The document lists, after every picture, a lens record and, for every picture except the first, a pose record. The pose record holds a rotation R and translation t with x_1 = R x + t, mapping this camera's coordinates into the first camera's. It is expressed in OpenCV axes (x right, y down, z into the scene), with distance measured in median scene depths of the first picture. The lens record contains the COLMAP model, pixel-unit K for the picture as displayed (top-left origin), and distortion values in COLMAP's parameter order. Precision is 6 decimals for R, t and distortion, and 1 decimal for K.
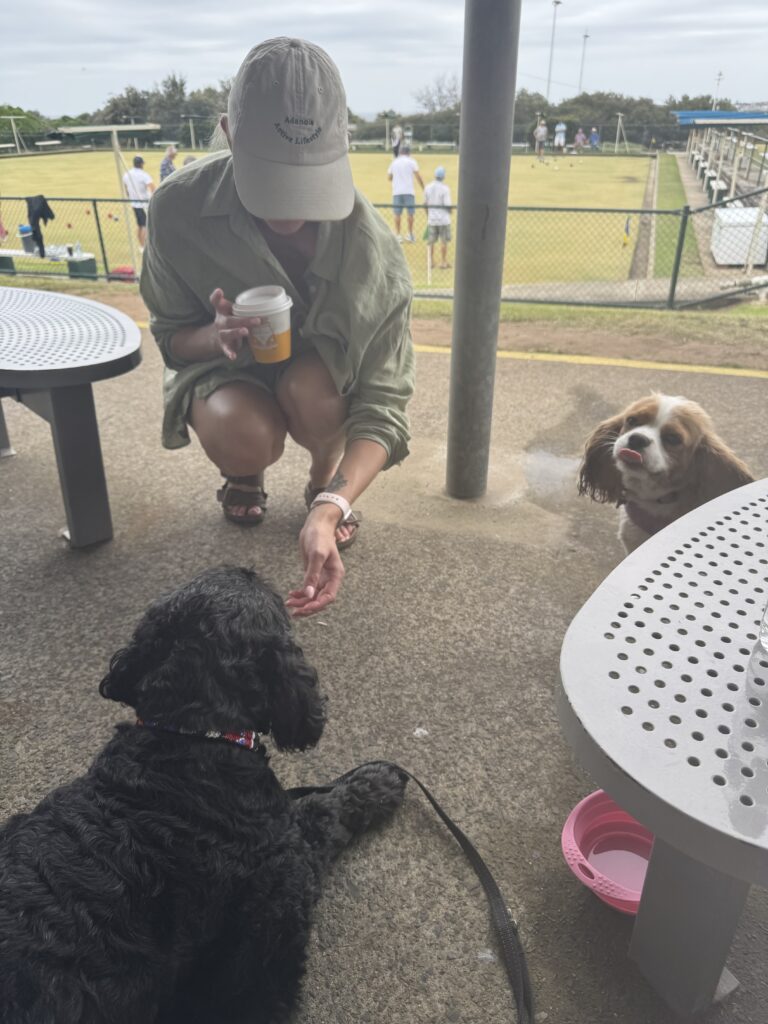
lens RADIAL K [[728.2, 0, 384.0], [0, 728.2, 512.0], [0, 0, 1]] dist [-0.003382, -0.000720]
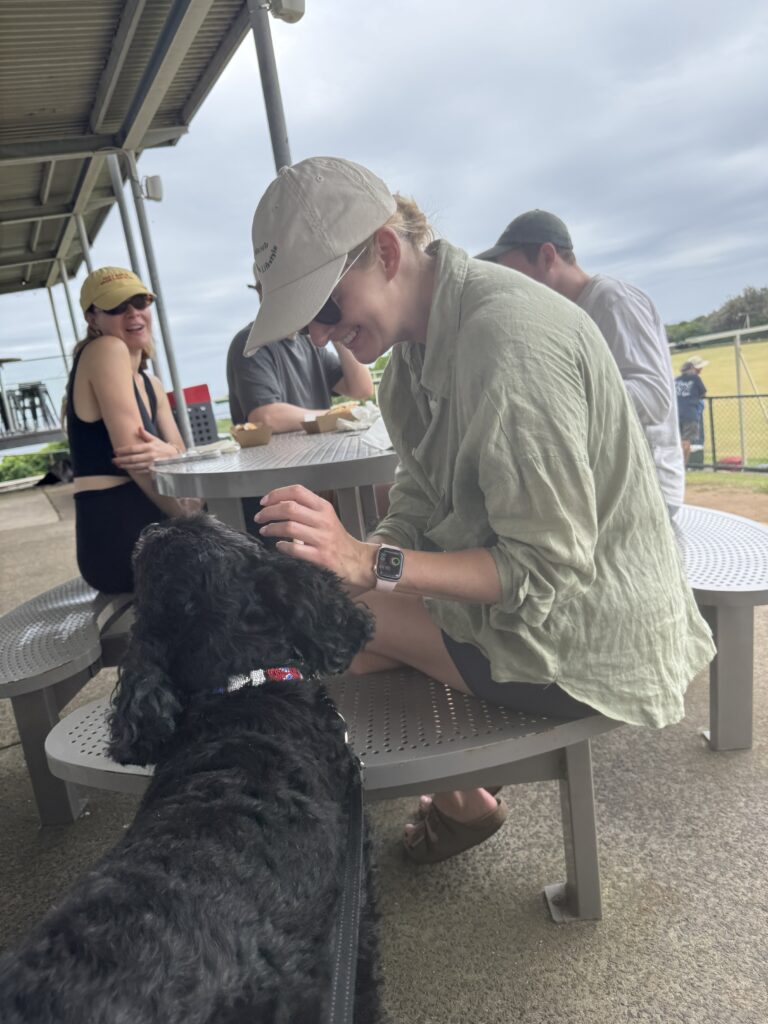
lens RADIAL K [[728.2, 0, 384.0], [0, 728.2, 512.0], [0, 0, 1]] dist [-0.003382, -0.000720]
pose [[0.729763, 0.031626, -0.682969, -0.065233], [-0.190638, 0.968724, -0.158841, -0.027902], [0.656585, 0.246116, 0.712968, -0.170763]]
